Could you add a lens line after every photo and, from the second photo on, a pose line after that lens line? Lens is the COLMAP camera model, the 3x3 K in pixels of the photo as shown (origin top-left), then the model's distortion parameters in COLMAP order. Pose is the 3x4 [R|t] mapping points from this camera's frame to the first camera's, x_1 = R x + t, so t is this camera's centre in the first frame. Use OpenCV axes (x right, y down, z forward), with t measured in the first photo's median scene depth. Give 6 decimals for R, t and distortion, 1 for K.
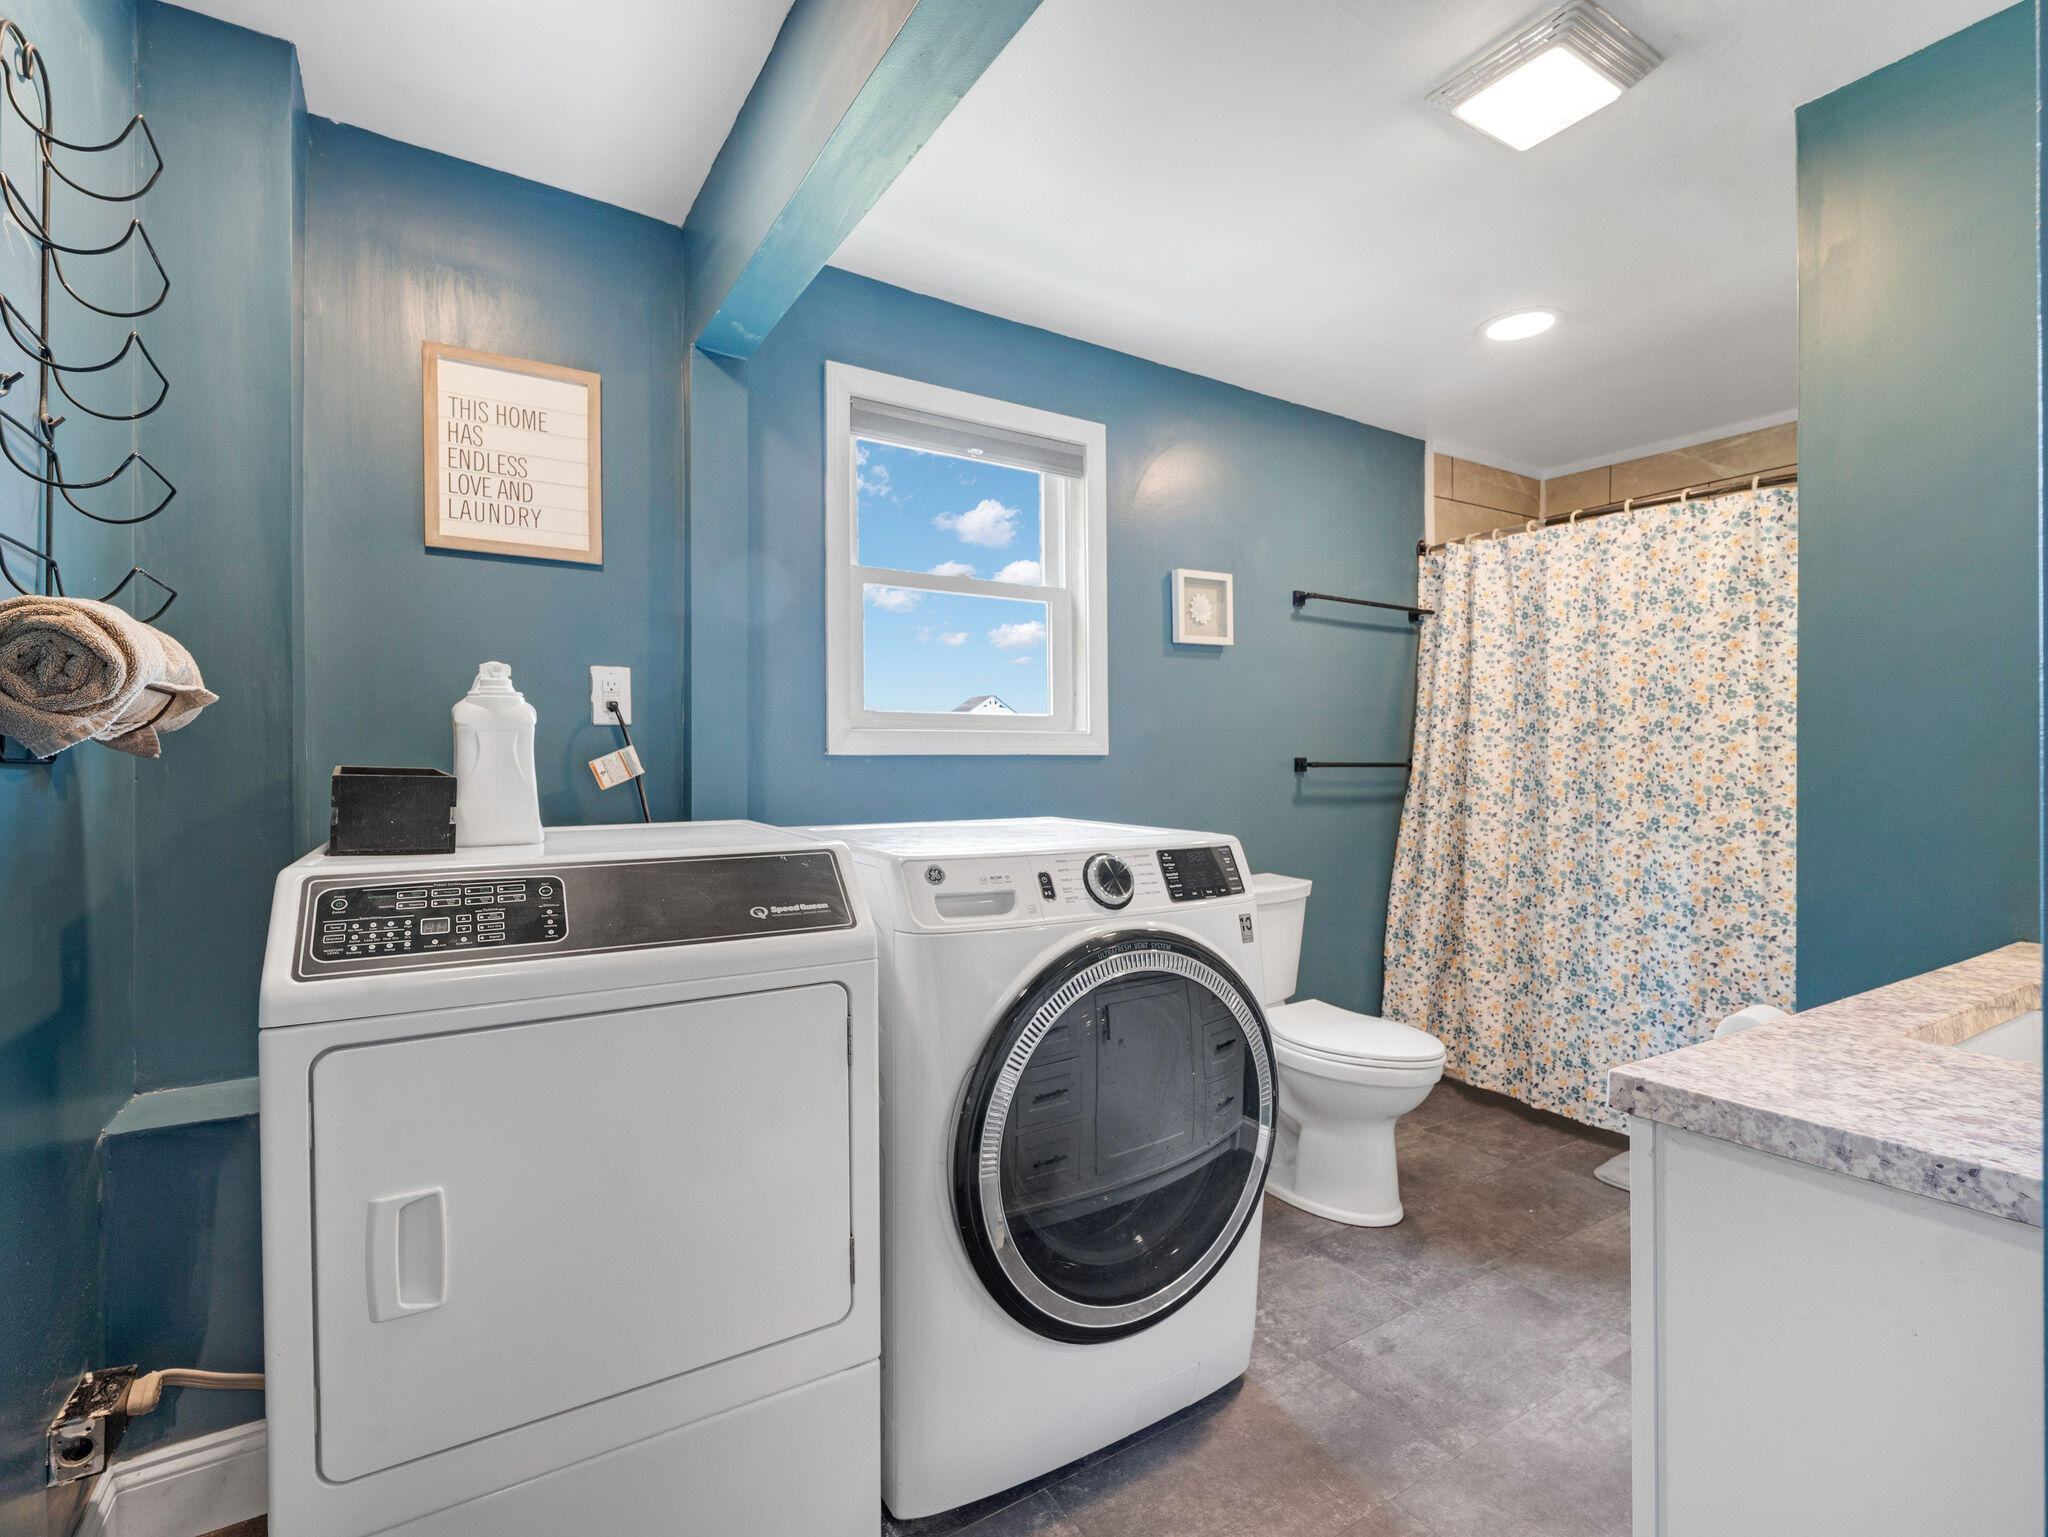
lens RADIAL K [[938.9, 0, 1010.9], [0, 938.9, 767.6], [0, 0, 1]] dist [0.002213, -0.002285]
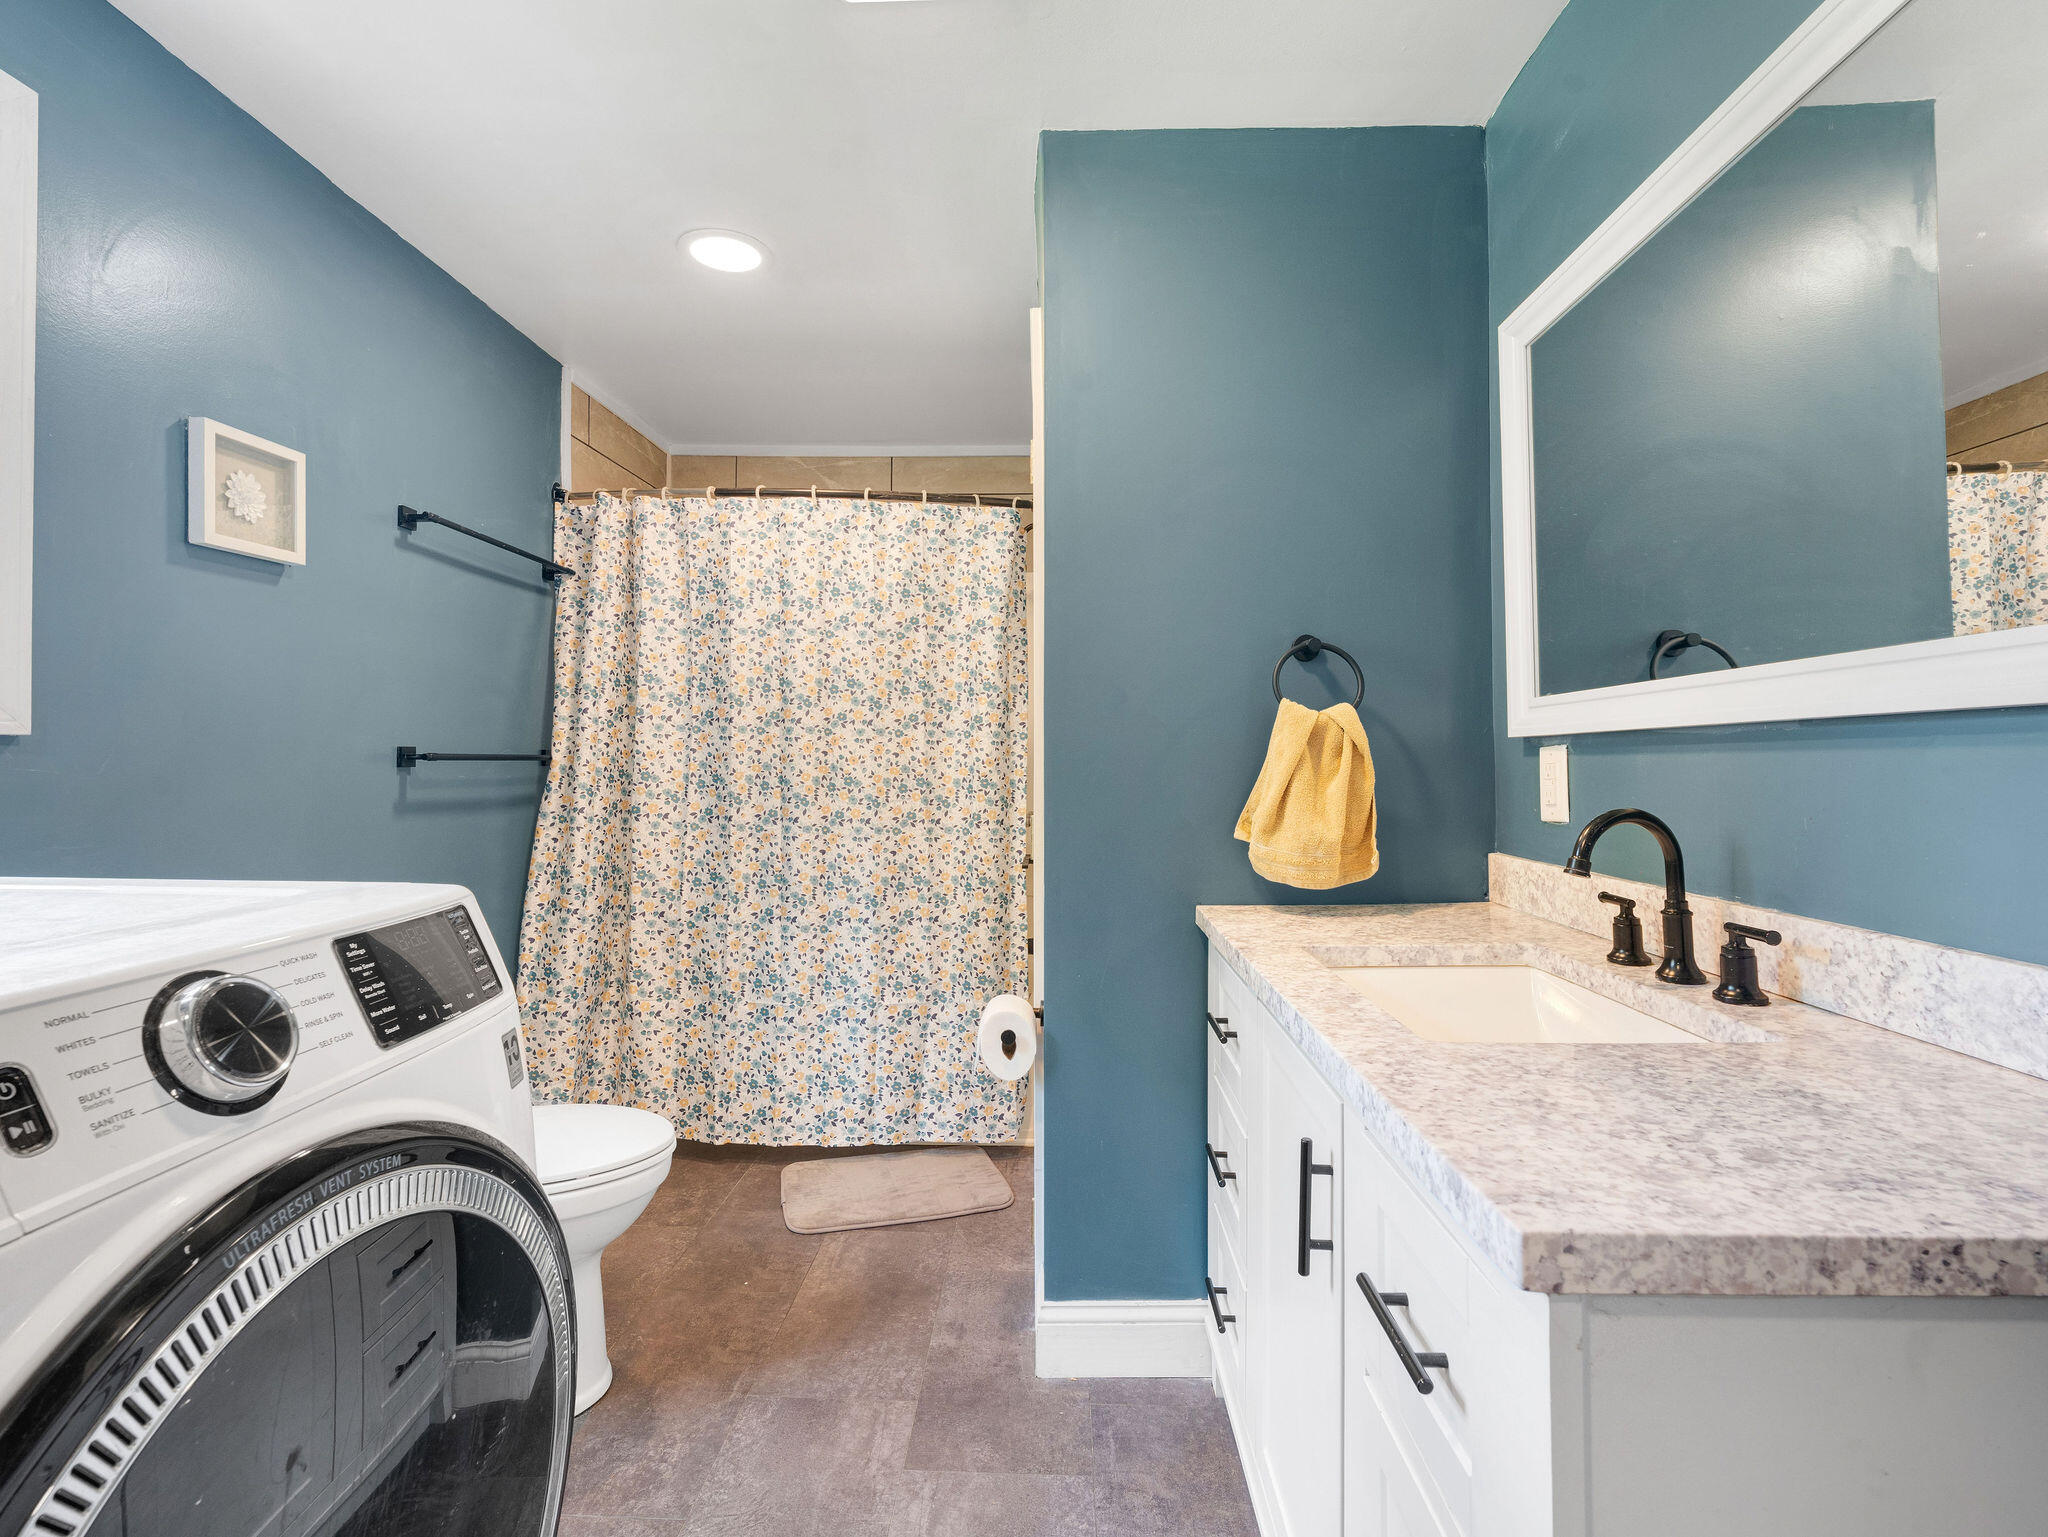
lens RADIAL K [[938.9, 0, 1045.6], [0, 938.9, 740.1], [0, 0, 1]] dist [0.002213, -0.002285]
pose [[0.539183, 0.017652, 0.842004, -0.028976], [-0.000139, 0.999782, -0.020871, -0.001076], [-0.842189, 0.011136, 0.539068, 0.291741]]
